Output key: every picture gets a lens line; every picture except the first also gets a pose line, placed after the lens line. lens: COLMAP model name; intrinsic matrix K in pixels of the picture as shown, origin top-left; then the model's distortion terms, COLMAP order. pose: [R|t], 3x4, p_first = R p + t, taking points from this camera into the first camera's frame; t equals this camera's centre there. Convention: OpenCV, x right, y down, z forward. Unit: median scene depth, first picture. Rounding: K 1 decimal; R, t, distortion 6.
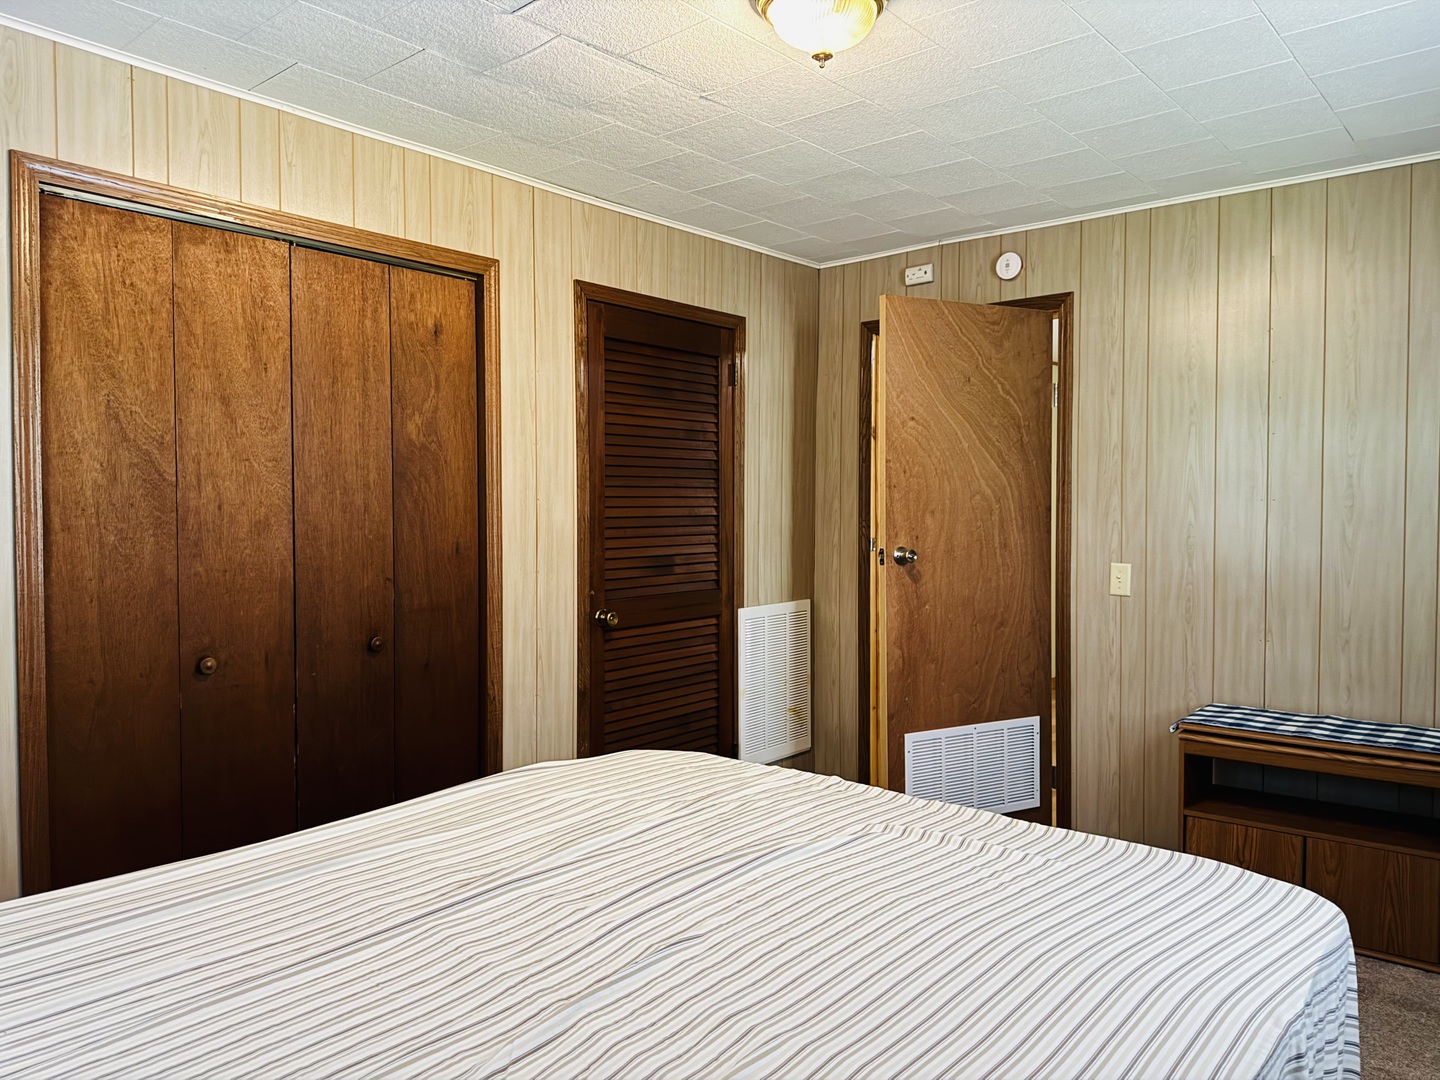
lens RADIAL K [[1016.8, 0, 720.0], [0, 1016.8, 540.0], [0, 0, 1]] dist [0.059965, -0.058509]
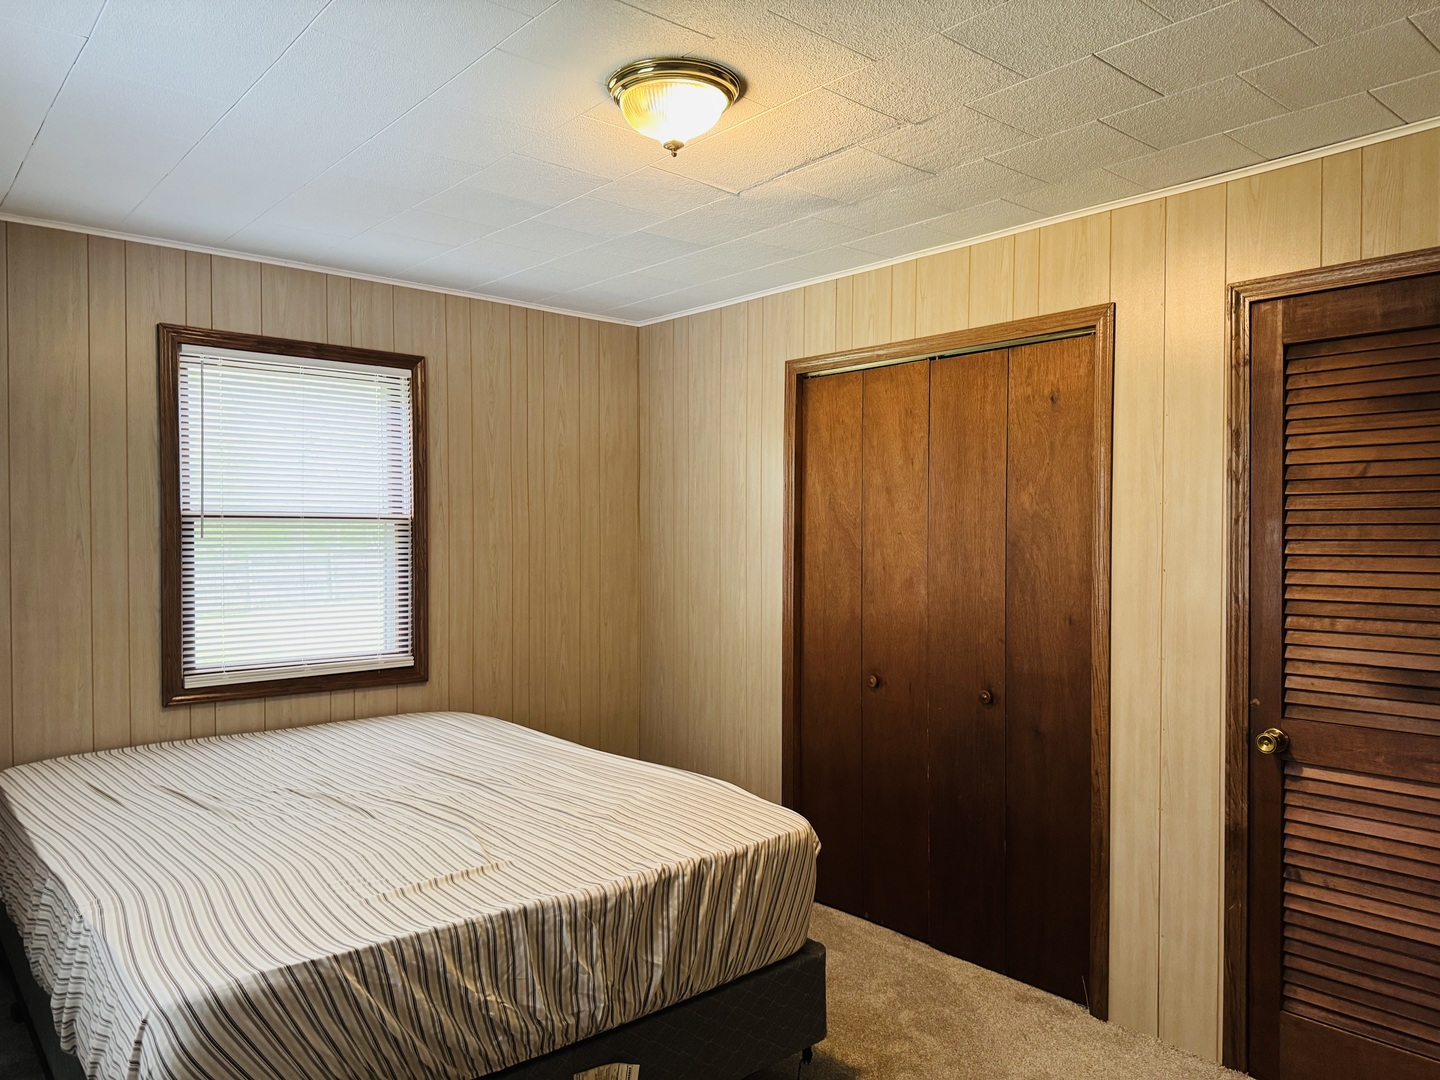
lens RADIAL K [[1016.8, 0, 720.0], [0, 1016.8, 540.0], [0, 0, 1]] dist [0.059965, -0.058509]
pose [[-0.154988, 0.008679, -0.987878, 0.796247], [-0.037254, 0.999199, 0.014624, -0.072622], [0.987214, 0.039069, -0.154540, 0.885013]]
